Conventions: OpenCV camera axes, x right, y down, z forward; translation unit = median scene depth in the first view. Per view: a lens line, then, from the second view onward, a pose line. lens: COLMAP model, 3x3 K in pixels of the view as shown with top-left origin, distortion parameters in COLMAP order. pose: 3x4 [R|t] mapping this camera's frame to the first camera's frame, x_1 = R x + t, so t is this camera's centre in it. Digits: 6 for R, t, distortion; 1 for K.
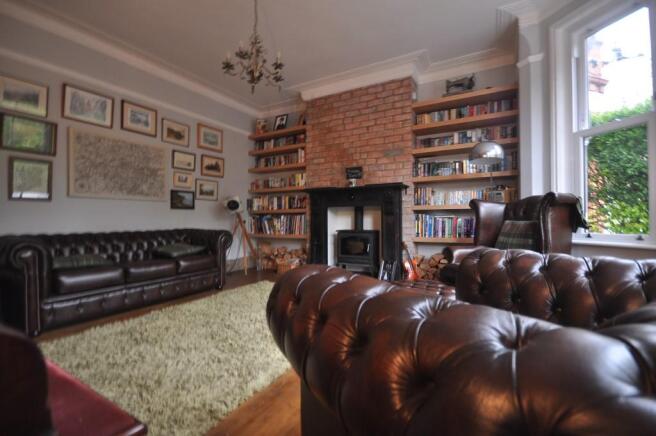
lens RADIAL K [[293.1, 0, 328.0], [0, 293.1, 218.0], [0, 0, 1]] dist [0.036954, -0.000234]
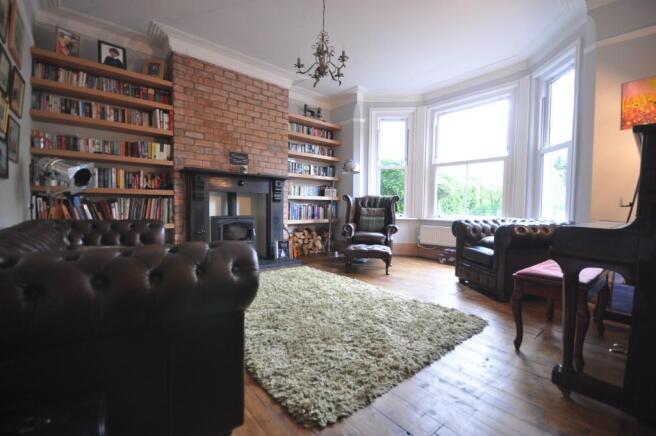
lens RADIAL K [[293.1, 0, 328.0], [0, 293.1, 218.0], [0, 0, 1]] dist [0.036954, -0.000234]
pose [[0.371357, -0.025290, 0.928146, -0.733858], [-0.019363, 0.999201, 0.034973, 0.006214], [-0.928288, -0.030959, 0.370570, 0.346907]]
